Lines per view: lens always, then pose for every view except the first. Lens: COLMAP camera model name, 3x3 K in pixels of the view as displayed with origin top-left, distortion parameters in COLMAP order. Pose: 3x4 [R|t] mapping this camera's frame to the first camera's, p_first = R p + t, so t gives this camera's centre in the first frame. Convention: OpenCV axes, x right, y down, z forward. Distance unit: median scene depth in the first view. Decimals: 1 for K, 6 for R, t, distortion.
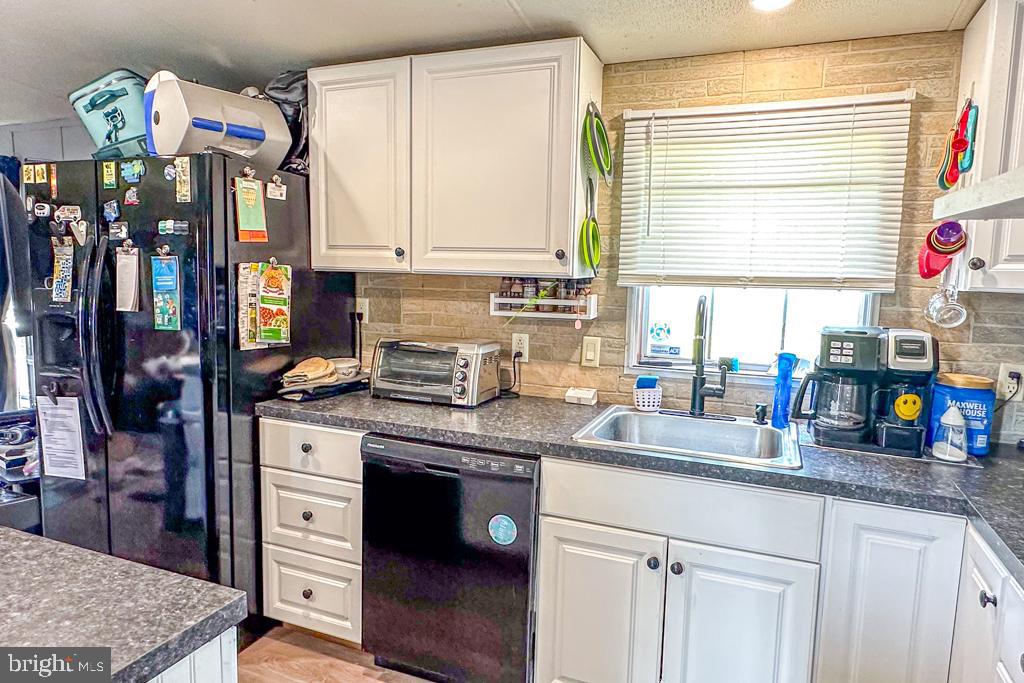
lens RADIAL K [[652.9, 0, 508.2], [0, 652.9, 339.4], [0, 0, 1]] dist [0.001754, 0.000440]
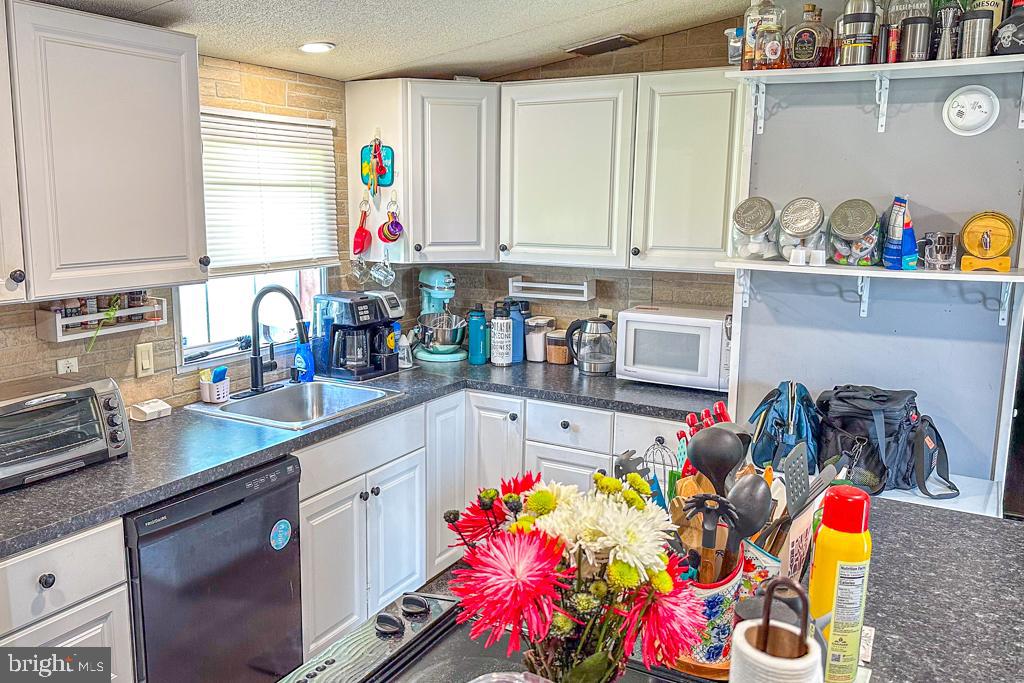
lens RADIAL K [[835.6, 0, 511.3], [0, 835.6, 332.0], [0, 0, 1]] dist [0.124019, -0.250079]
pose [[0.103768, -0.180854, 0.978020, -1.087364], [0.102322, 0.980053, 0.170373, -0.189294], [-0.989324, 0.082394, 0.120204, 0.401575]]
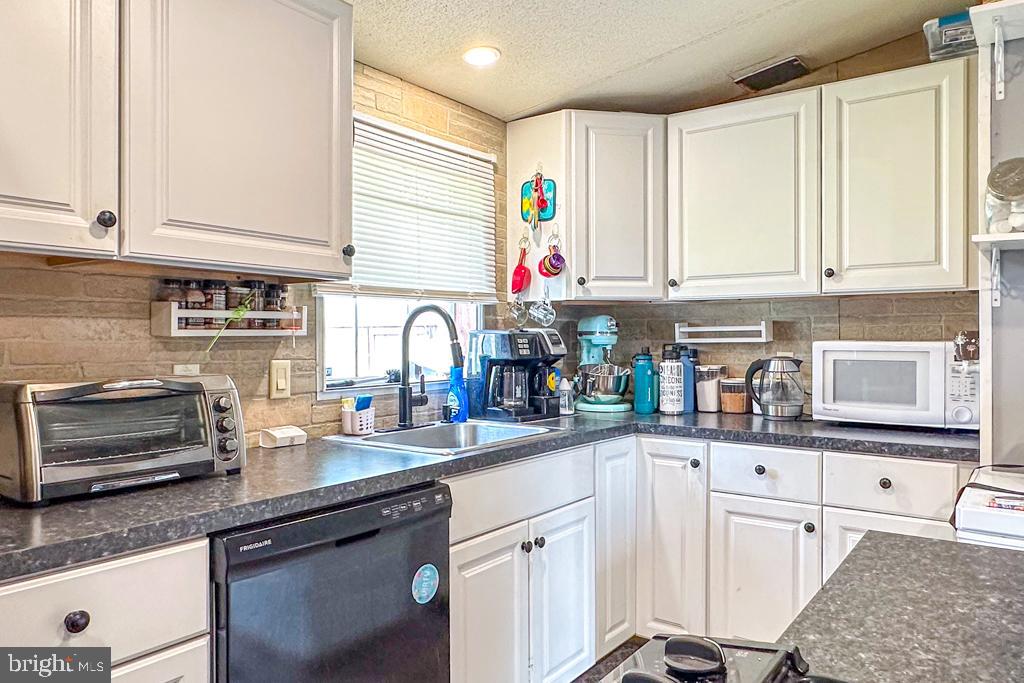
lens RADIAL K [[710.8, 0, 572.8], [0, 710.8, 337.4], [0, 0, 1]] dist [-0.013398, -0.002272]
pose [[0.180556, -0.020755, 0.983346, -0.733557], [0.116106, 0.993237, -0.000355, 0.011466], [-0.976688, 0.114236, 0.181744, 0.561264]]
